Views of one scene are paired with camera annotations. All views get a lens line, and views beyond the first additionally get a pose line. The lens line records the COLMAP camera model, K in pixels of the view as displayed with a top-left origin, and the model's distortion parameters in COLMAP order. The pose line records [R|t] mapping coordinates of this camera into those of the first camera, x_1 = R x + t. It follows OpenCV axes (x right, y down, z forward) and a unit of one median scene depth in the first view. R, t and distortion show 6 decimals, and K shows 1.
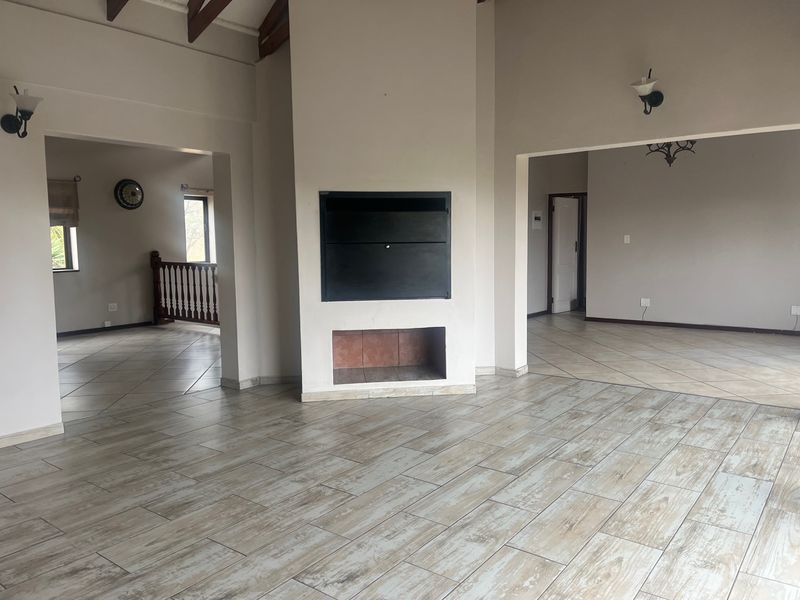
lens RADIAL K [[604.7, 0, 402.9], [0, 604.7, 292.9], [0, 0, 1]] dist [0.041031, -0.013765]
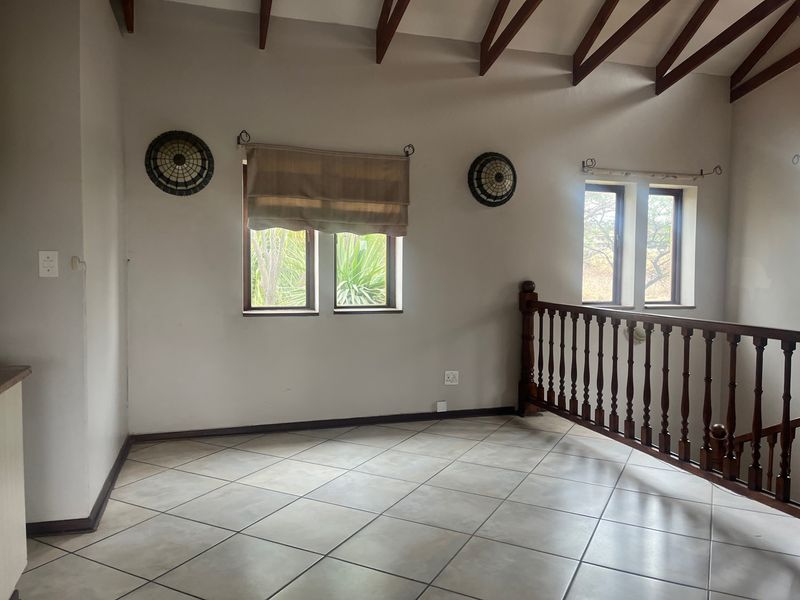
lens RADIAL K [[604.7, 0, 401.2], [0, 604.7, 296.3], [0, 0, 1]] dist [0.041031, -0.013765]
pose [[0.829825, 0.048258, -0.555933, -0.206475], [-0.070794, 0.997308, -0.019101, -0.038232], [0.553515, 0.055207, 0.831007, 0.503949]]
